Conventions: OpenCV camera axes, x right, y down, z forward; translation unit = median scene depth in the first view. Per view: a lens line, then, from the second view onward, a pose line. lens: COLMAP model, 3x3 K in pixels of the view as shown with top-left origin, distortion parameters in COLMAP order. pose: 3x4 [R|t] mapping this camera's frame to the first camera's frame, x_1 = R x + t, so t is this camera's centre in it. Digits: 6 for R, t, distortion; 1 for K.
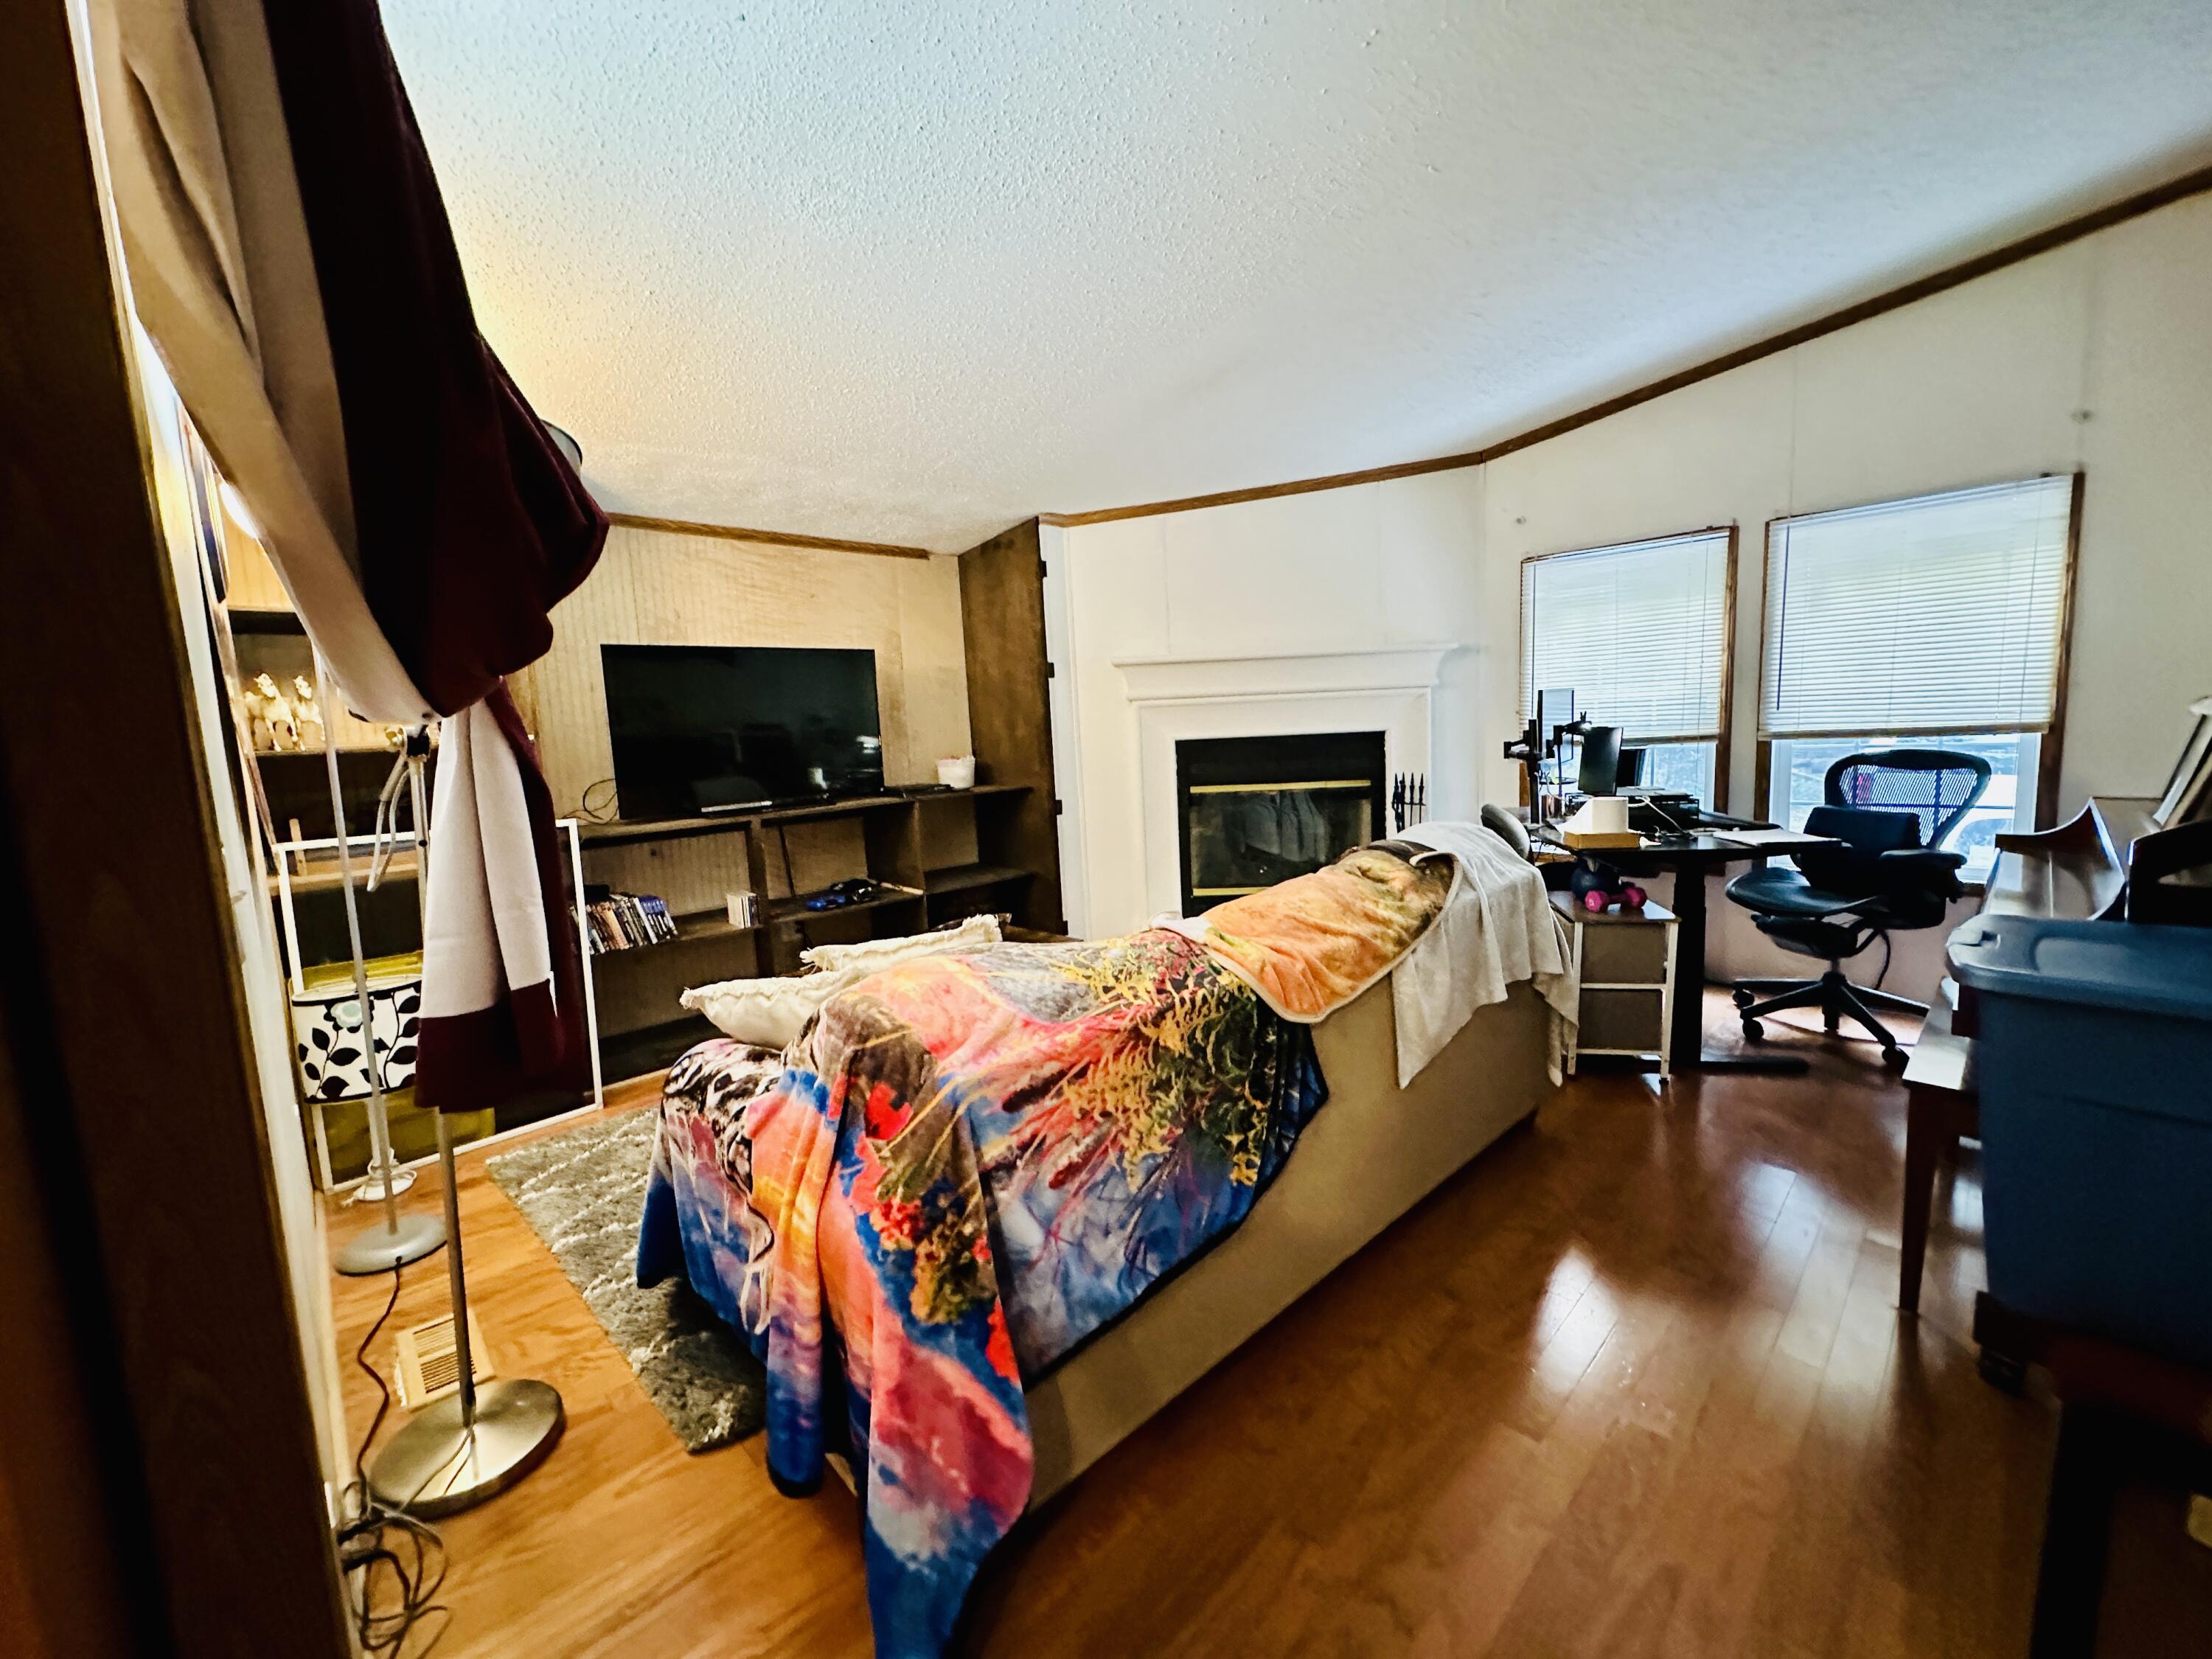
lens RADIAL K [[892.7, 0, 1105.4], [0, 892.7, 825.7], [0, 0, 1]] dist [-0.002527, 0.000062]
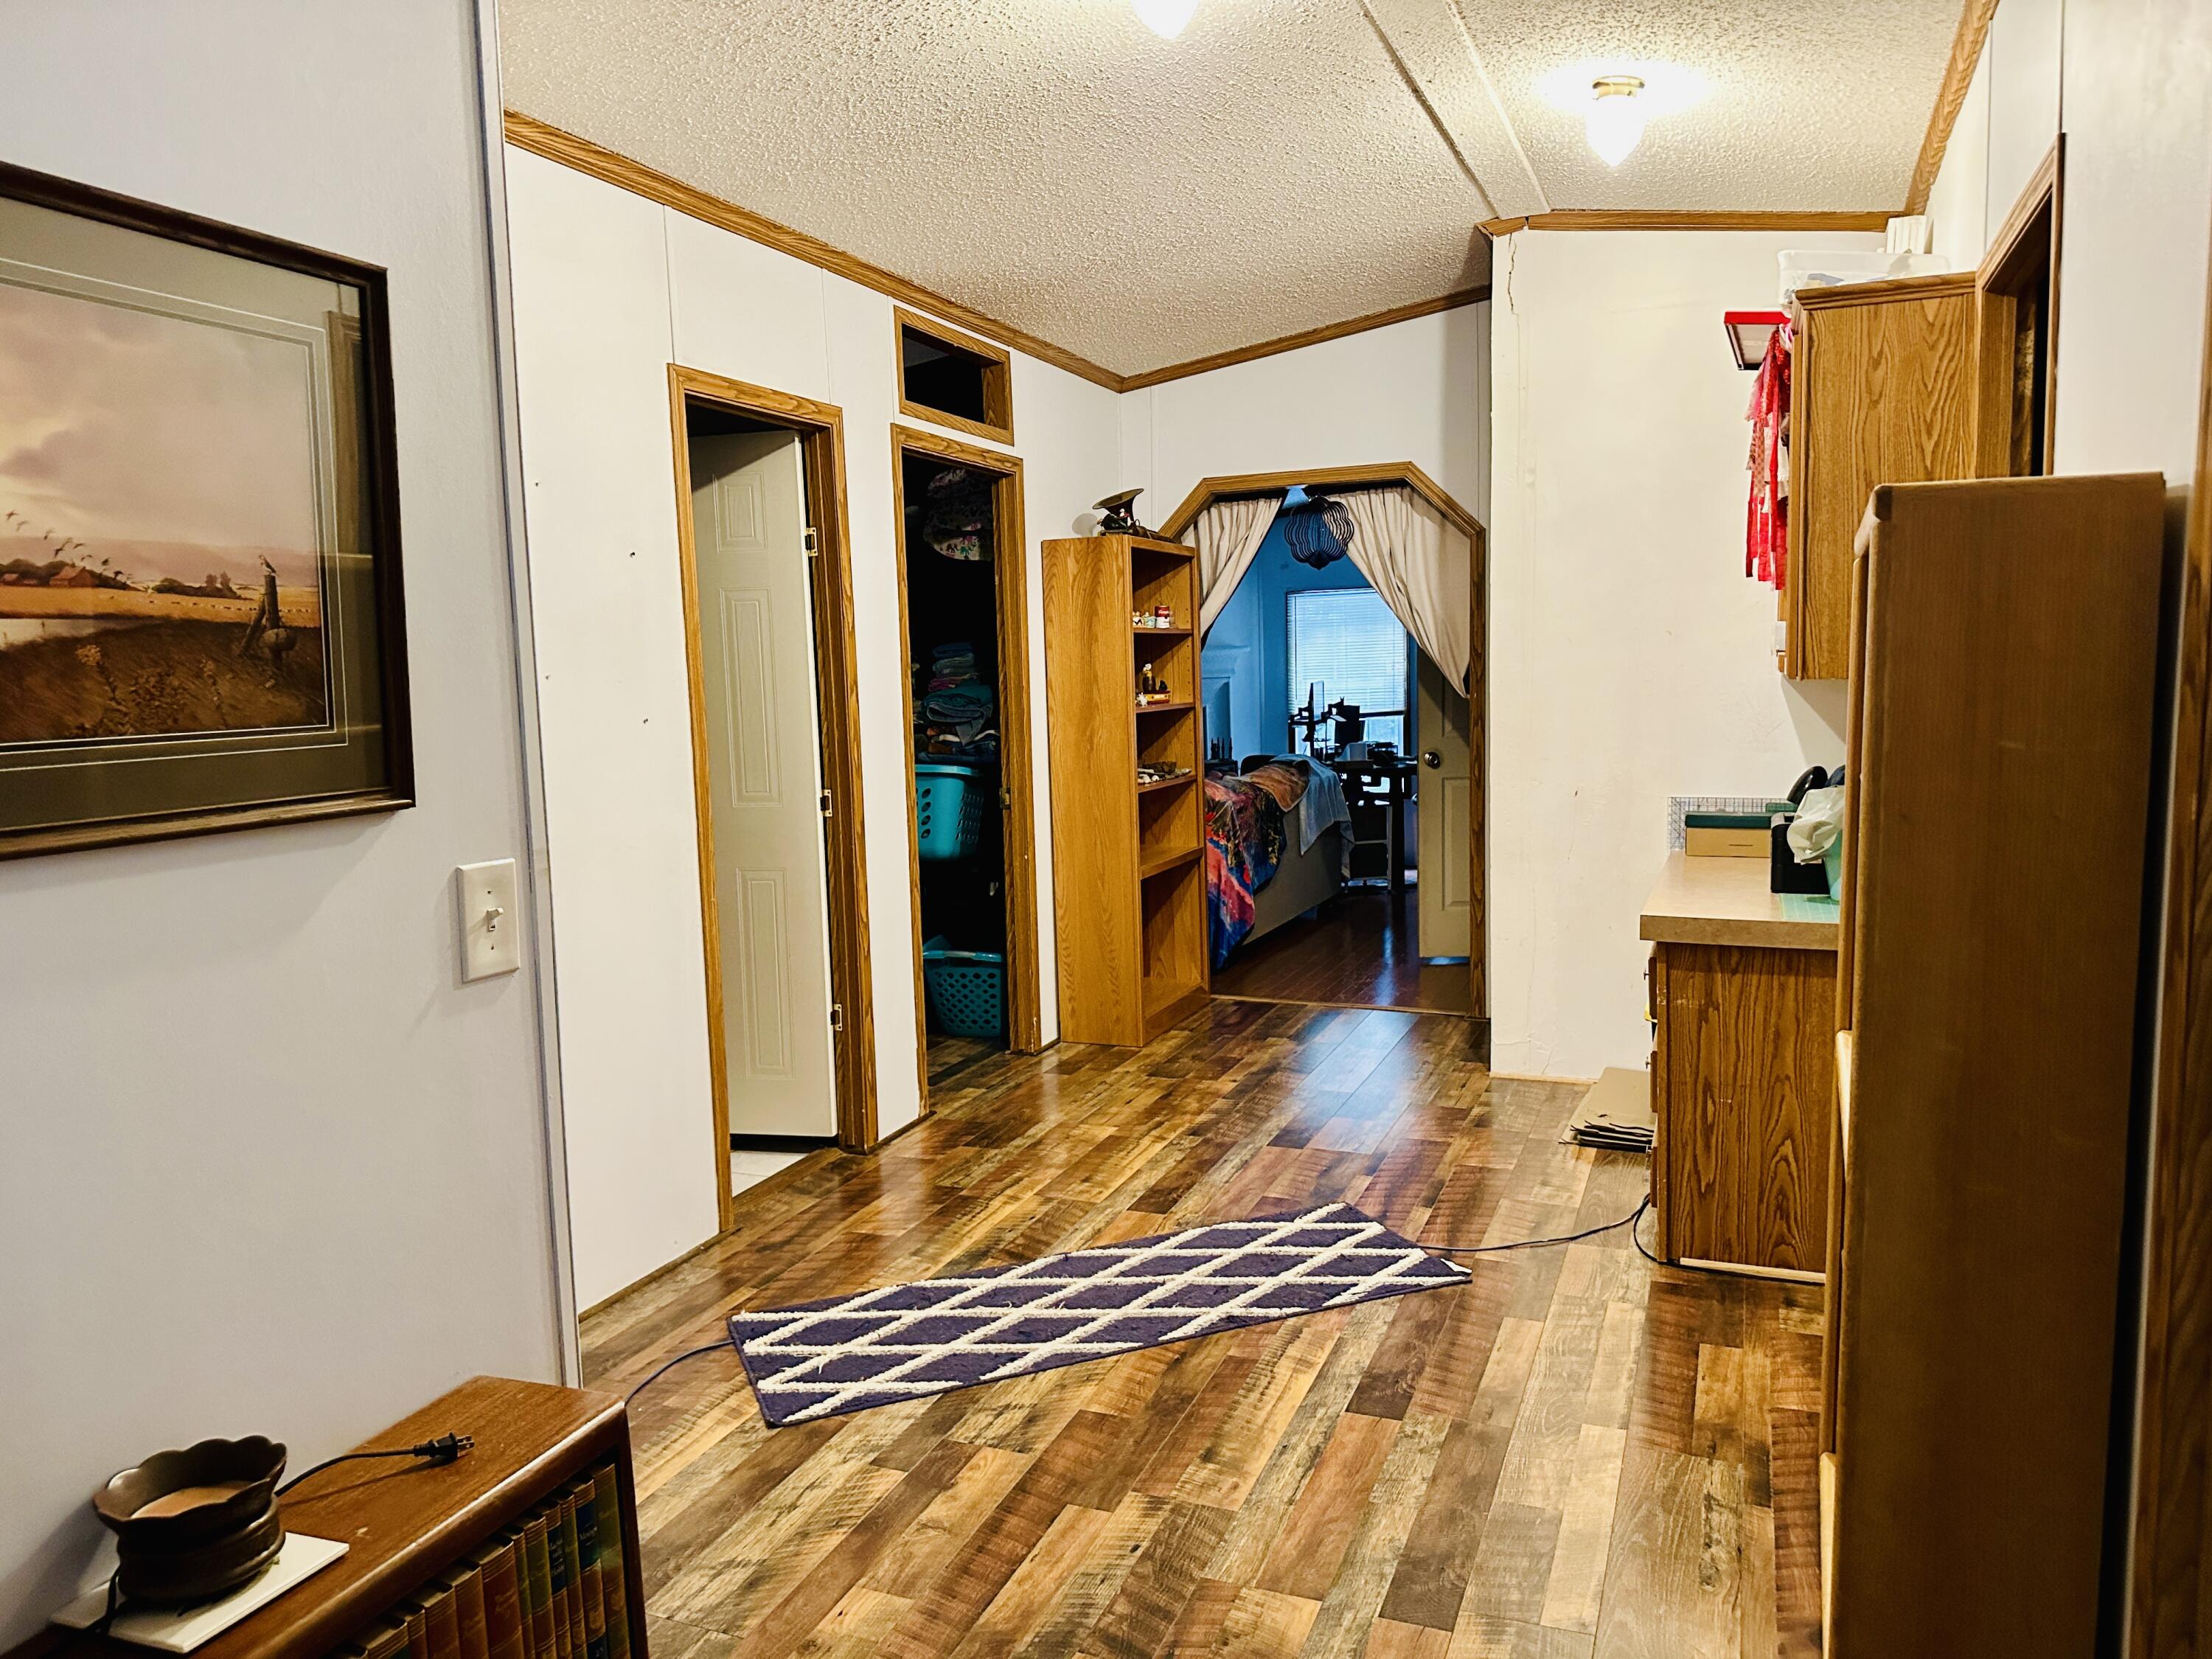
lens RADIAL K [[1568.7, 0, 1106.0], [0, 1568.7, 829.5], [0, 0, 1]] dist [0.007666, -0.000209]
pose [[0.915730, -0.029778, 0.400688, -1.071962], [0.042135, 0.998868, -0.022063, 0.172551], [-0.399578, 0.037086, 0.915949, -1.553016]]
